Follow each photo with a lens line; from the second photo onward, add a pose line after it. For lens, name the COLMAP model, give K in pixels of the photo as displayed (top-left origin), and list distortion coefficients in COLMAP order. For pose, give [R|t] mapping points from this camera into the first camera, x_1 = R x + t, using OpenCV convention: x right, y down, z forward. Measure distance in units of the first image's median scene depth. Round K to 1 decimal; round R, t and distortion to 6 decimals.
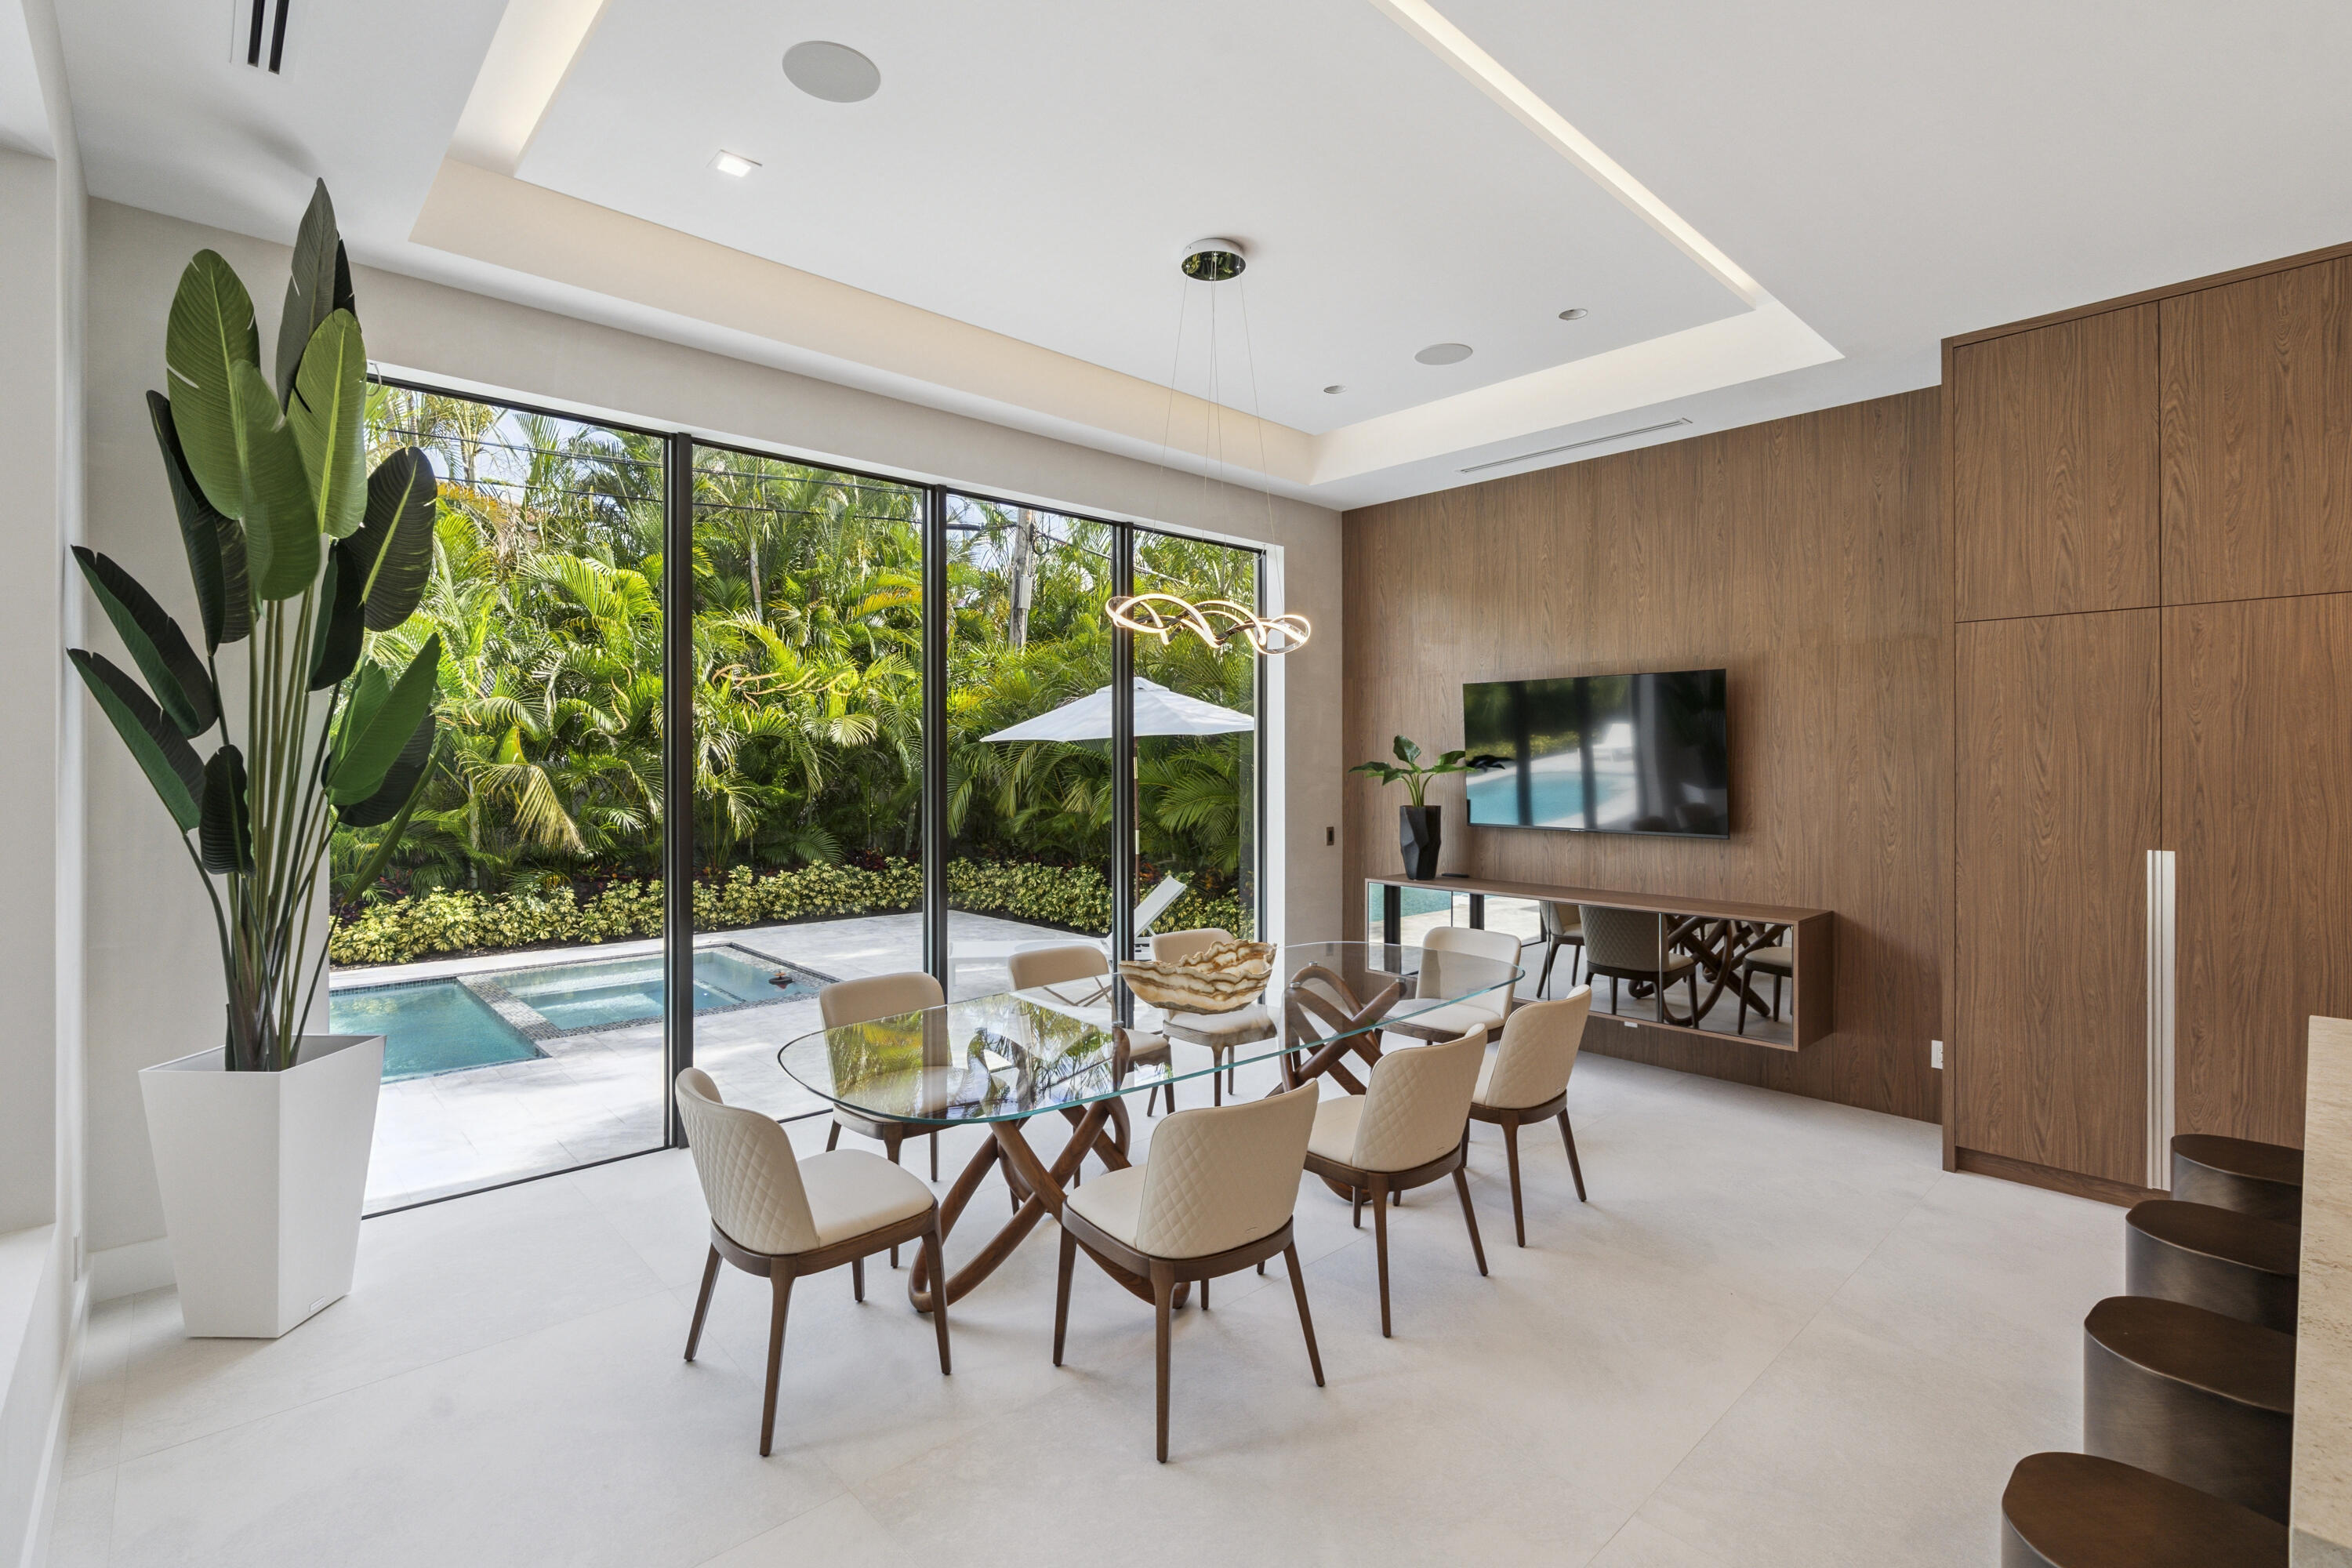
lens RADIAL K [[1061.4, 0, 1139.8], [0, 1061.4, 762.4], [0, 0, 1]] dist [0.002850, 0.000735]
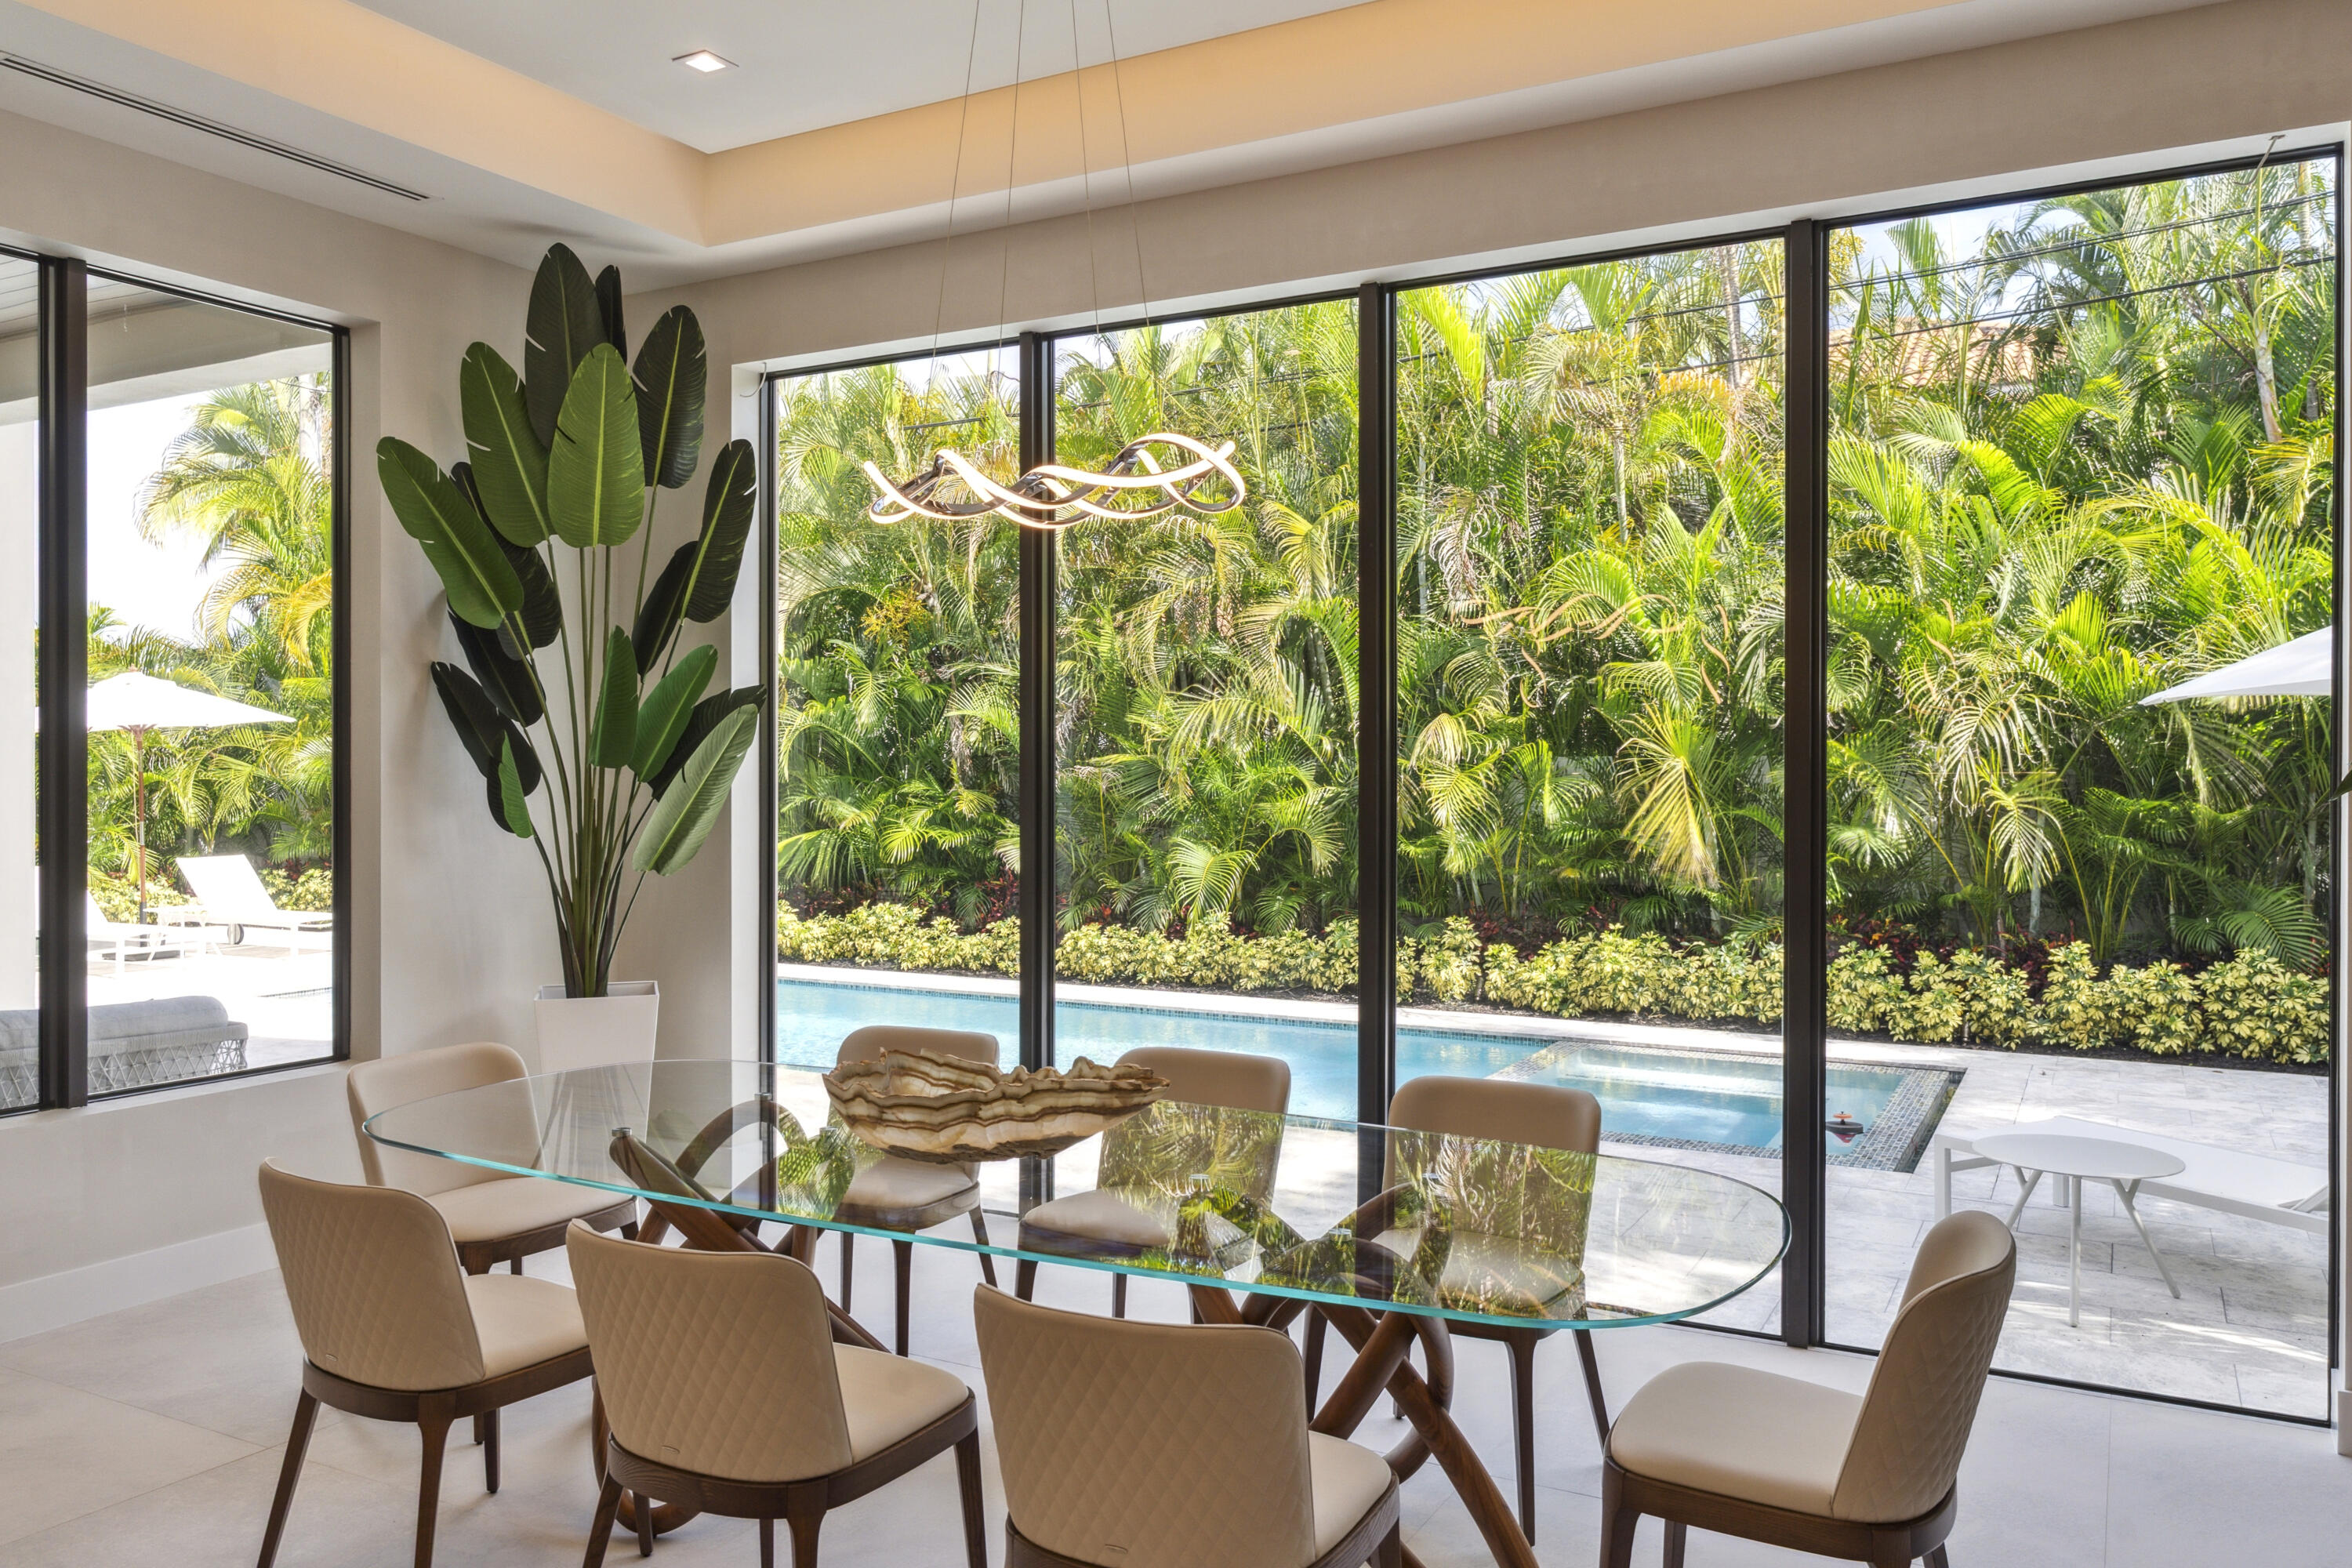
lens RADIAL K [[1740.4, 0, 1176.0], [0, 1740.4, 784.0], [0, 0, 1]] dist [-0.004683, -0.003033]
pose [[0.335782, 0.010125, -0.941885, 0.399940], [-0.000672, 0.999945, 0.010509, 0.007058], [0.941940, -0.002896, 0.335770, 0.318611]]
